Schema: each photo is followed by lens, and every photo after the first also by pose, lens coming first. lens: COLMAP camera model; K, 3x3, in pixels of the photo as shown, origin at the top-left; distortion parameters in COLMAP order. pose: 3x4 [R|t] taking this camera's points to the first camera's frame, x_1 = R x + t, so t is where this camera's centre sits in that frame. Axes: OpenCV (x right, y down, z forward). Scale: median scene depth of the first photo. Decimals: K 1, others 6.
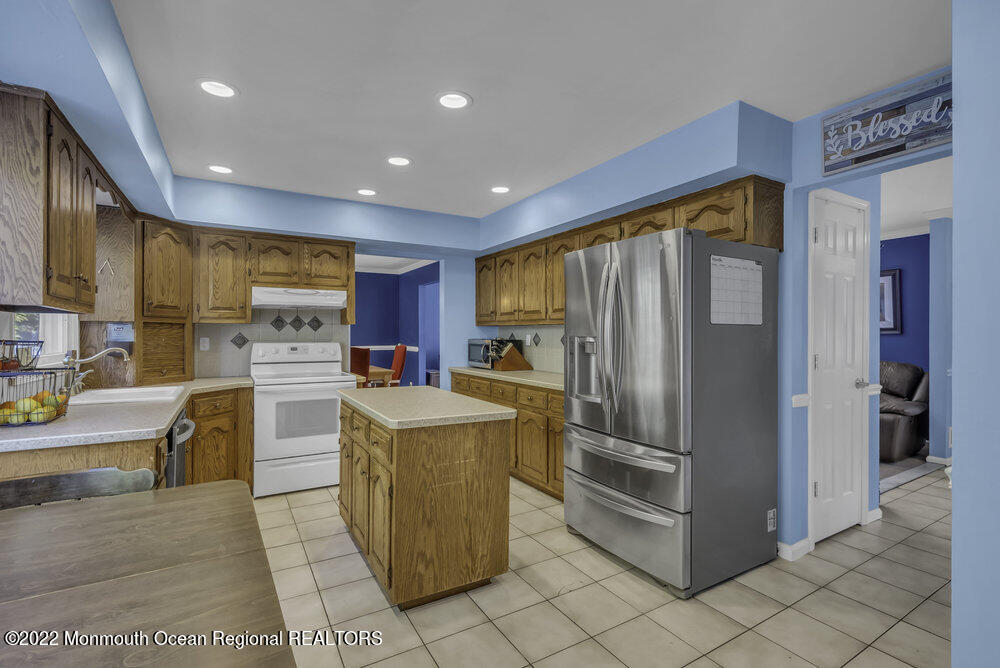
lens RADIAL K [[446.4, 0, 506.5], [0, 446.4, 335.6], [0, 0, 1]] dist [0.001522, -0.000918]
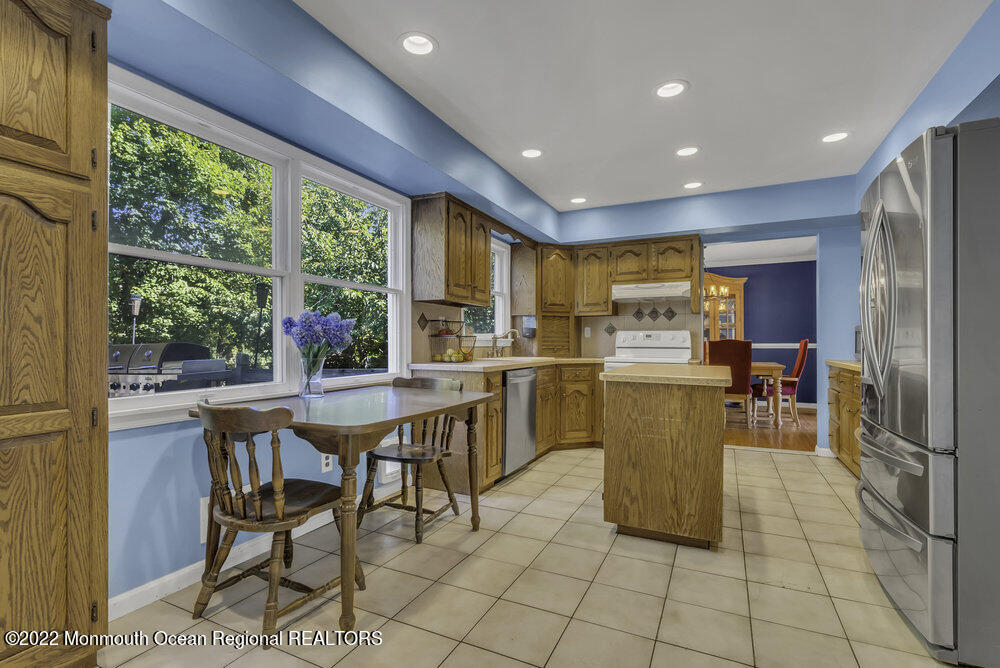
lens RADIAL K [[446.4, 0, 506.5], [0, 446.4, 335.6], [0, 0, 1]] dist [0.001522, -0.000918]
pose [[0.590010, -0.008735, -0.807349, 0.347619], [0.002804, 0.999958, -0.008769, 0.053991], [0.807391, 0.002910, 0.590009, 0.024505]]
